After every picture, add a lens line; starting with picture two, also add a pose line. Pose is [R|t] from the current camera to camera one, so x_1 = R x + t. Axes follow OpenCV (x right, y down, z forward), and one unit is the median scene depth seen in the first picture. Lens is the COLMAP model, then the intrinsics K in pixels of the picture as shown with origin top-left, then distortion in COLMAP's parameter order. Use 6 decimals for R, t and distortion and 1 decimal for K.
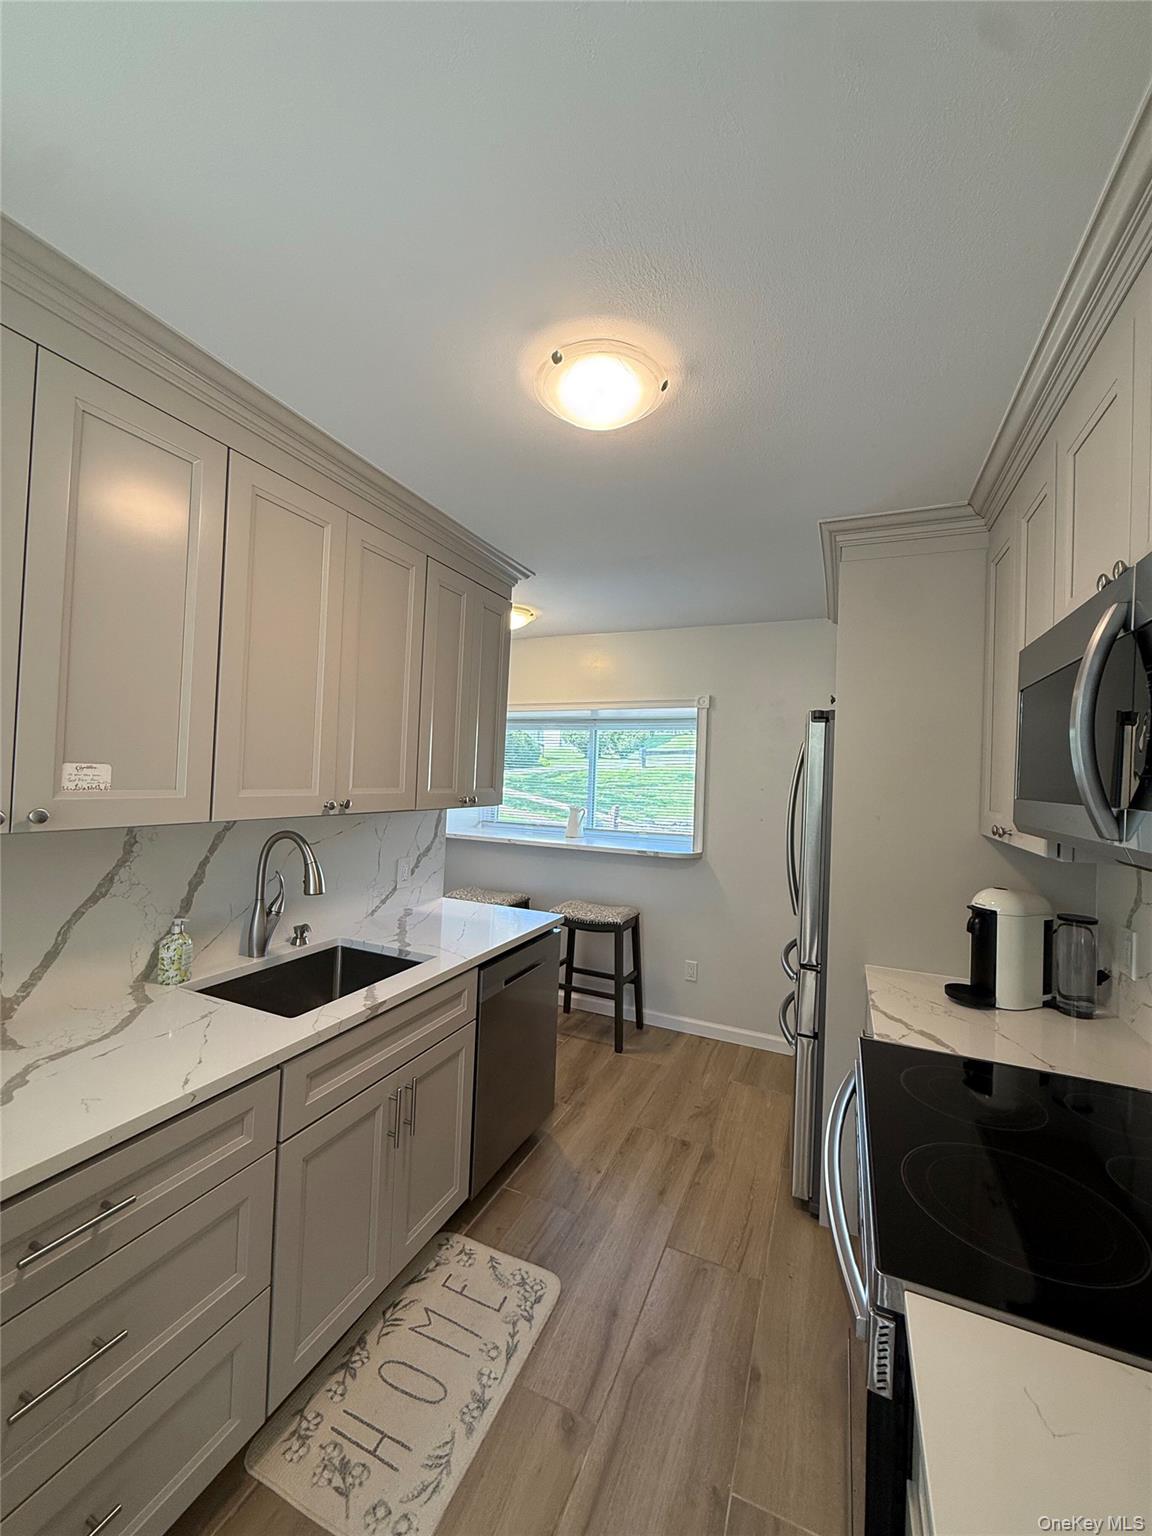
lens RADIAL K [[610.5, 0, 577.2], [0, 610.5, 762.0], [0, 0, 1]] dist [-0.000127, -0.000013]
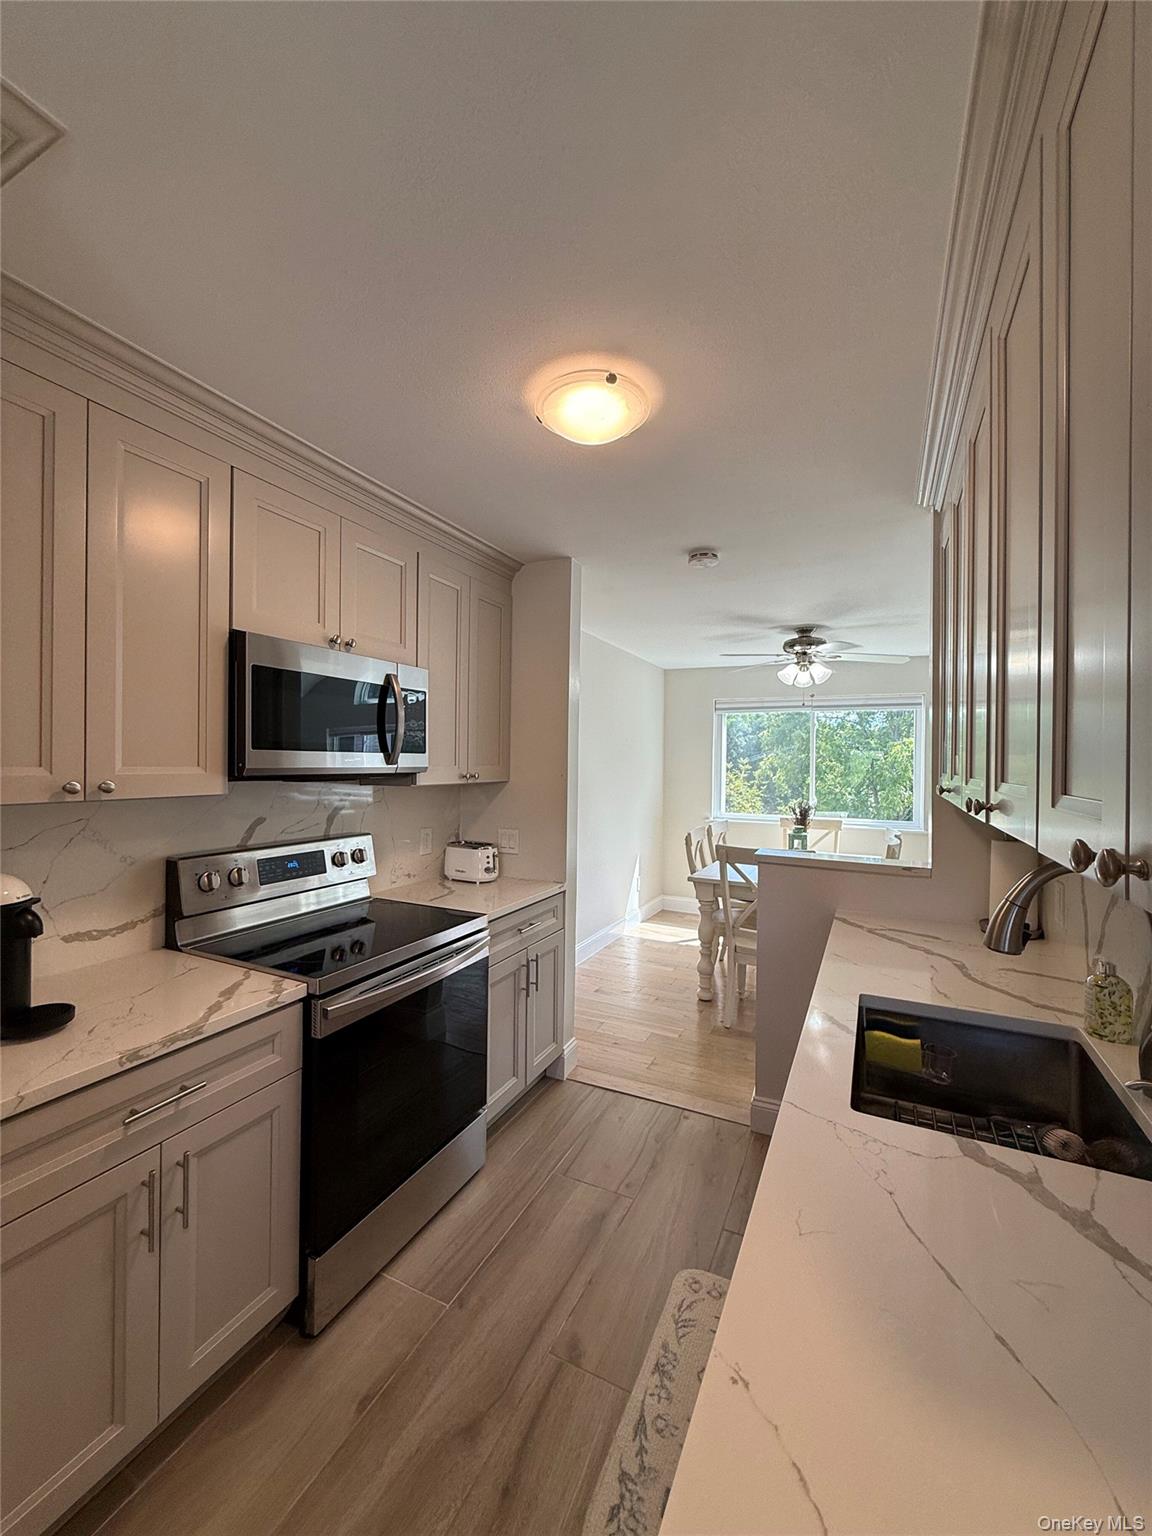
lens RADIAL K [[610.5, 0, 577.2], [0, 610.5, 762.0], [0, 0, 1]] dist [-0.000127, -0.000013]
pose [[-0.998075, -0.045209, 0.042463, -0.015651], [-0.045948, 0.998806, -0.016582, 0.065142], [-0.041663, -0.018501, -0.998960, 1.956926]]
